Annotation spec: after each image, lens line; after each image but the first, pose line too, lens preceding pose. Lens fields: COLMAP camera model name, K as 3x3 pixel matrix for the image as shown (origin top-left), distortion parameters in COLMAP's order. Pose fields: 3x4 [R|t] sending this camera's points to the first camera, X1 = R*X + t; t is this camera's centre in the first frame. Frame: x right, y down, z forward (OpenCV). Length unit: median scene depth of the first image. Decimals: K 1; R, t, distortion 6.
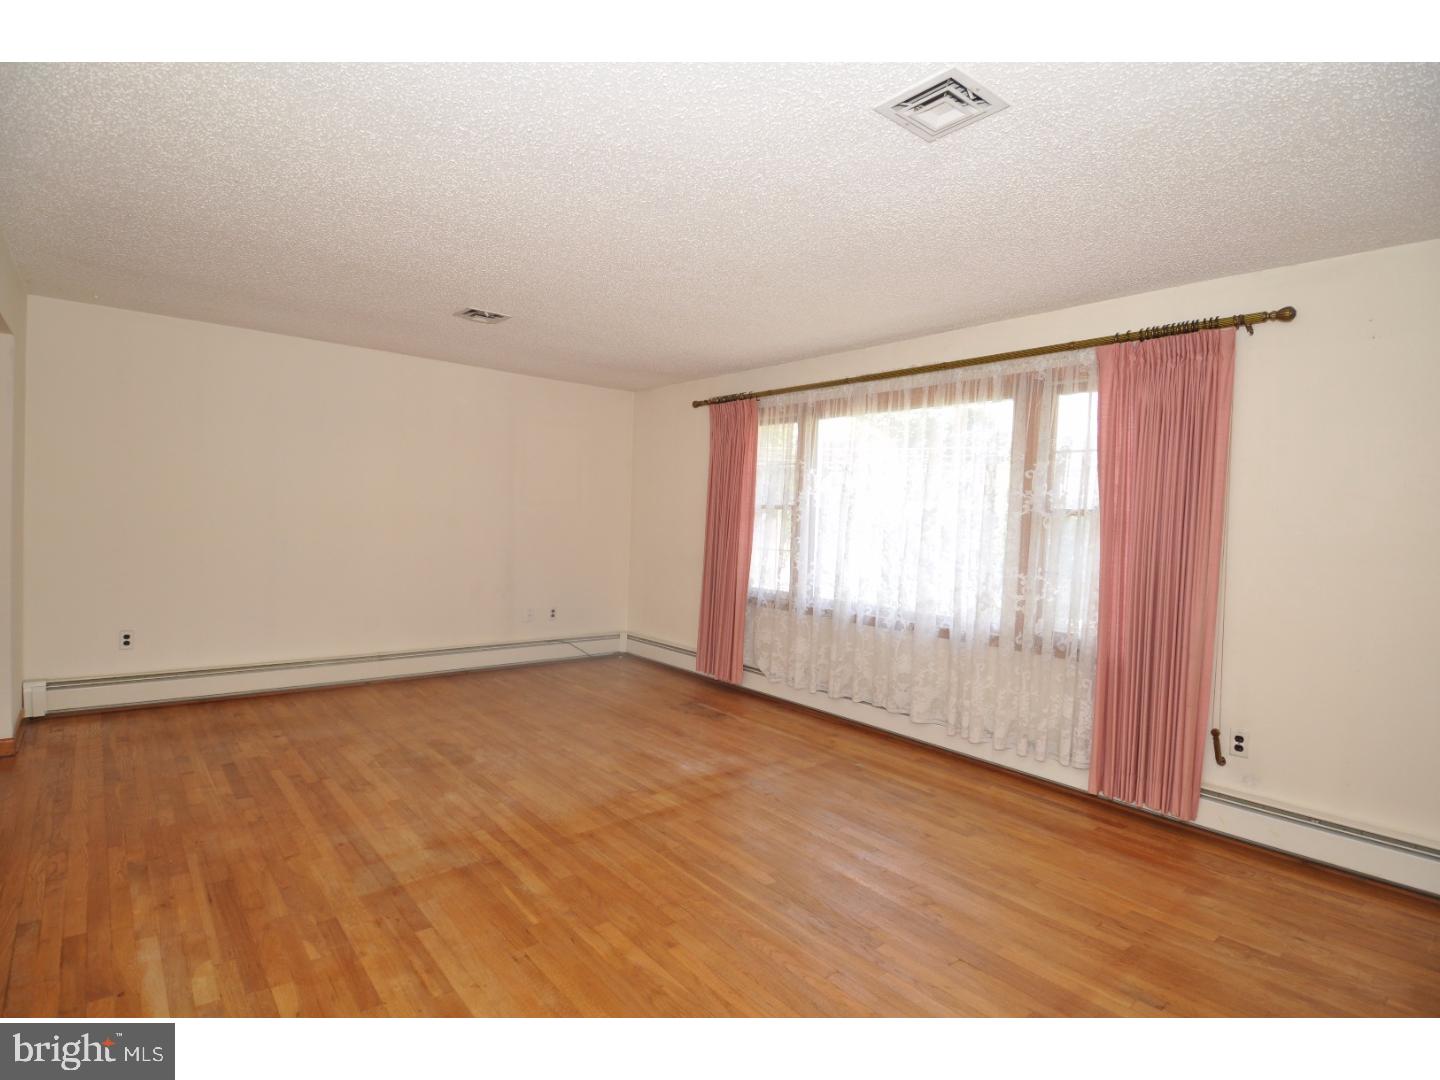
lens RADIAL K [[744.9, 0, 724.5], [0, 744.9, 541.4], [0, 0, 1]] dist [0.042642, -0.044614]
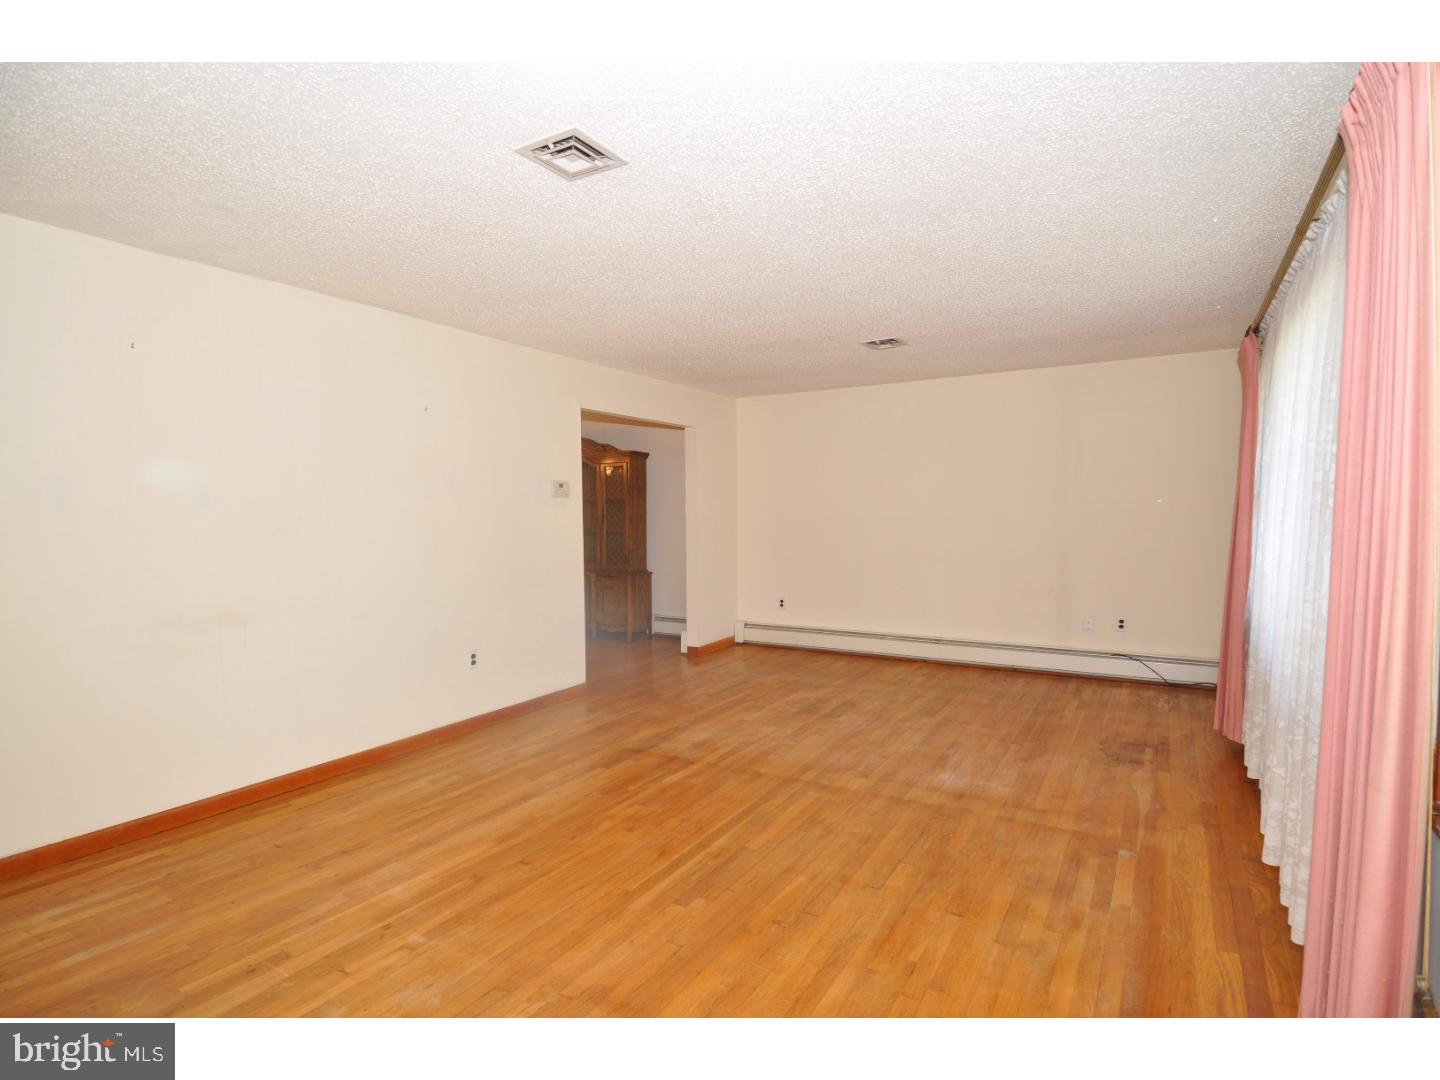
lens RADIAL K [[744.9, 0, 717.7], [0, 744.9, 541.8], [0, 0, 1]] dist [0.042642, -0.044614]
pose [[0.330203, -0.001780, -0.943908, 0.820096], [-0.012313, 0.999905, -0.006193, 0.018719], [0.943830, 0.013667, 0.330150, 0.459834]]
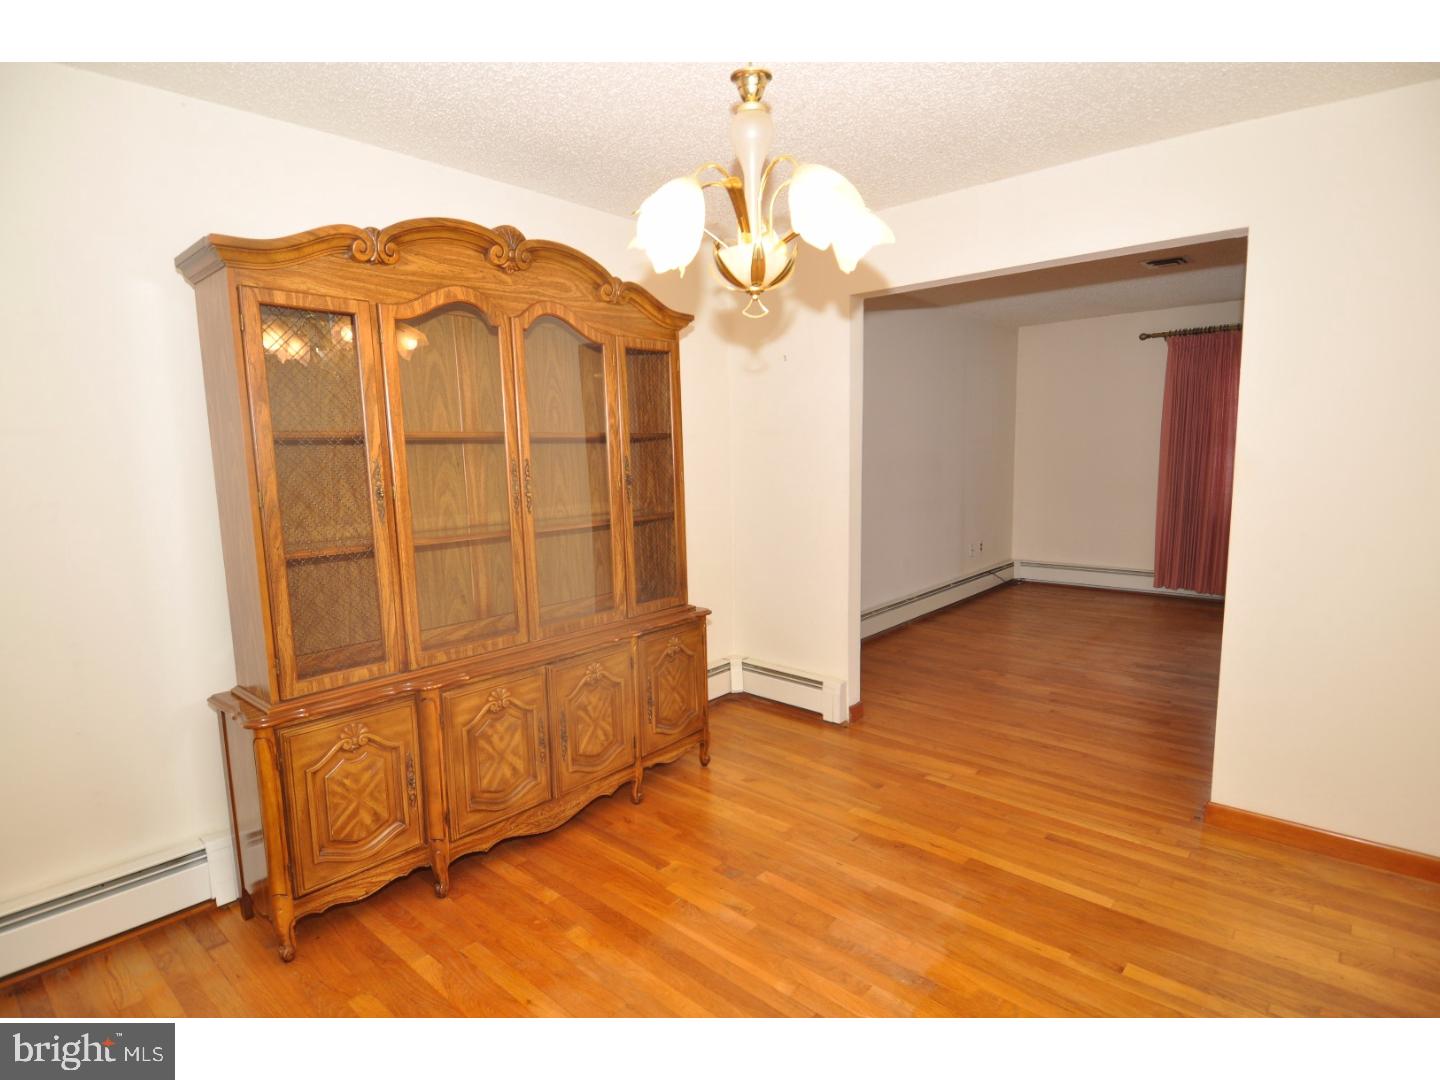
lens RADIAL K [[744.9, 0, 717.8], [0, 744.9, 542.0], [0, 0, 1]] dist [0.042642, -0.044614]
pose [[0.985575, -0.079096, 0.149617, -1.347957], [0.063960, 0.992580, 0.103413, -0.079060], [-0.156686, -0.092352, 0.983321, 0.063694]]
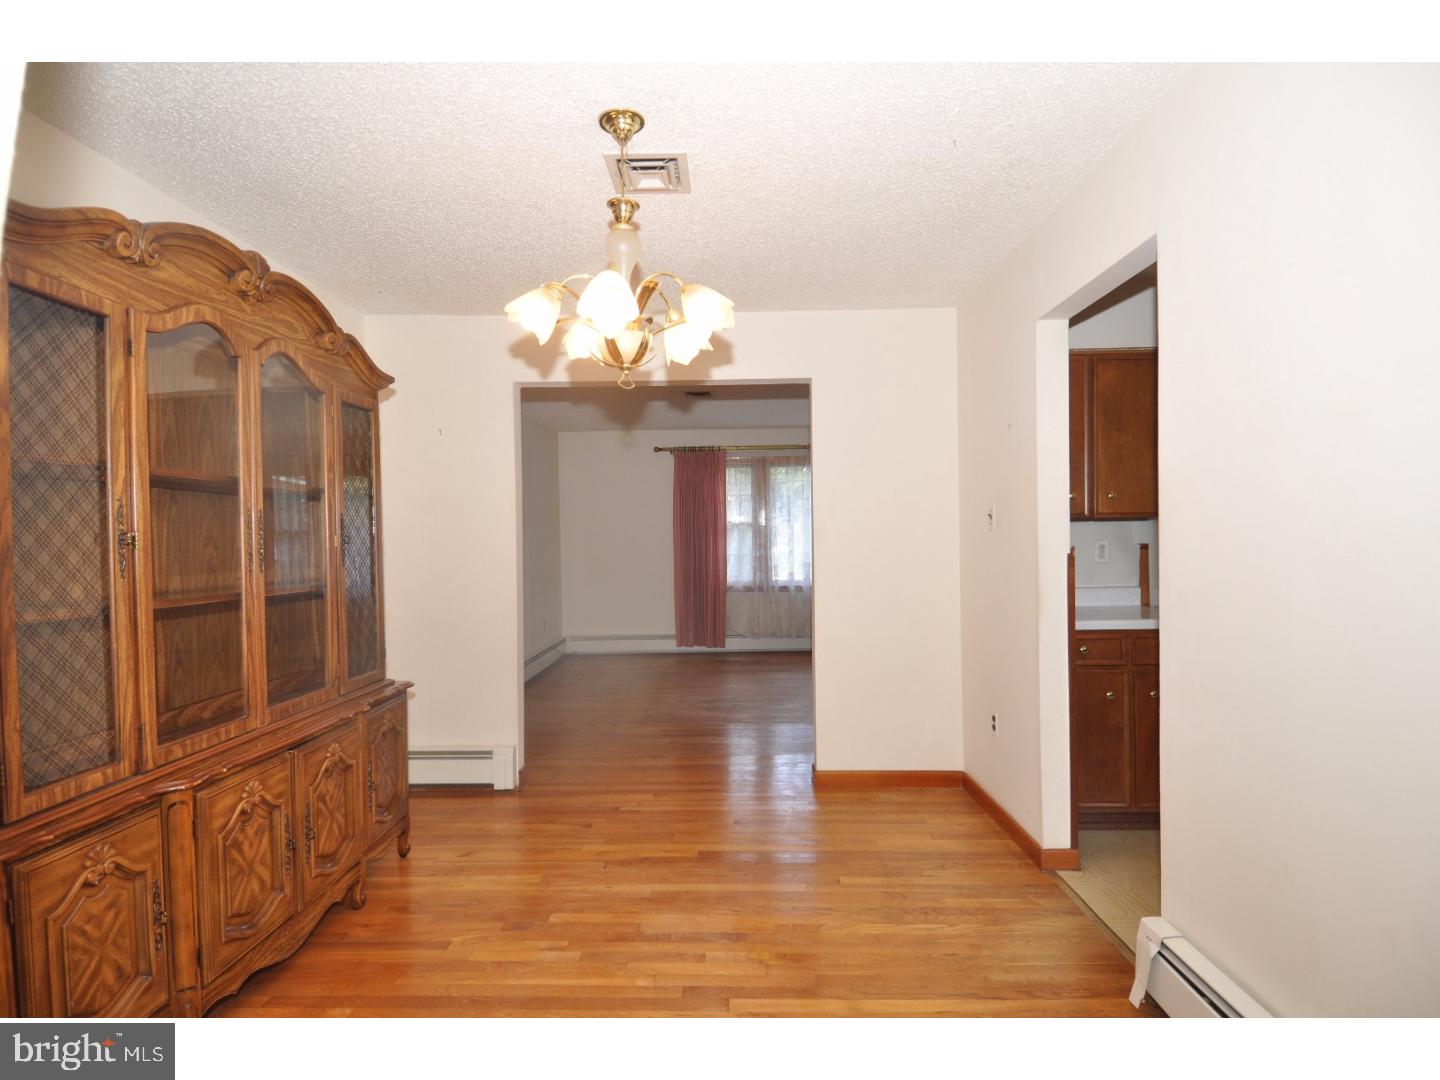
lens RADIAL K [[744.9, 0, 723.7], [0, 744.9, 538.0], [0, 0, 1]] dist [0.042642, -0.044614]
pose [[0.647685, -0.047811, 0.760406, -1.630410], [0.062081, 0.998022, 0.009872, -0.055751], [-0.759375, 0.040813, 0.649372, 0.108046]]
